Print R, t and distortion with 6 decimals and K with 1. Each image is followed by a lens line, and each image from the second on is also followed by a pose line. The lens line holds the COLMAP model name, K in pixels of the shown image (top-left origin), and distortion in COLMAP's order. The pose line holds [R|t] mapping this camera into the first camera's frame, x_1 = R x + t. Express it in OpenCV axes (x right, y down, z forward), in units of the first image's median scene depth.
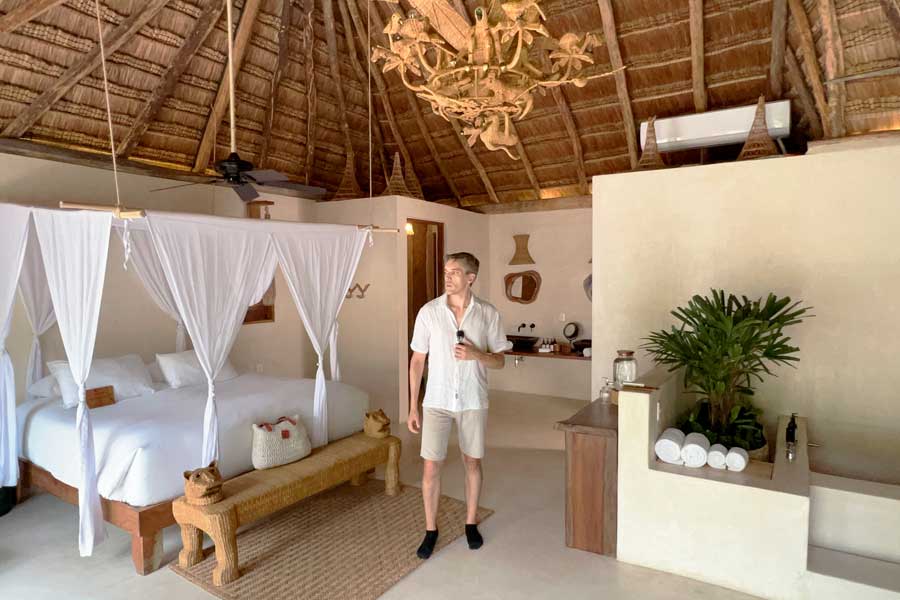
lens RADIAL K [[548.5, 0, 450.0], [0, 548.5, 300.0], [0, 0, 1]] dist [-0.002382, -0.001174]
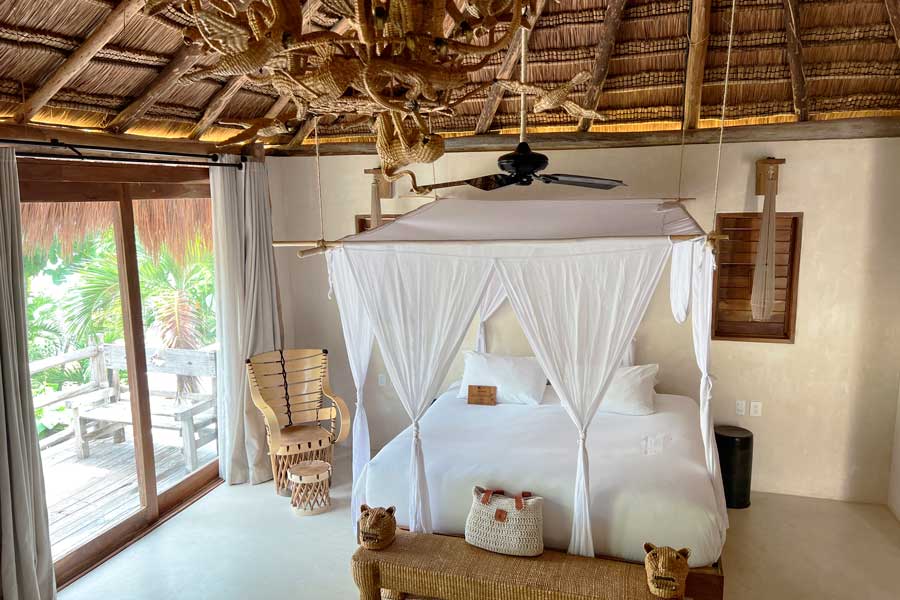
lens RADIAL K [[679.4, 0, 450.0], [0, 679.4, 300.0], [0, 0, 1]] dist [0.004155, 0.002350]
pose [[0.253088, 0.160886, -0.953972, 0.459898], [-0.033667, 0.986943, 0.157515, -0.171534], [0.966857, -0.007748, 0.255200, 0.572269]]
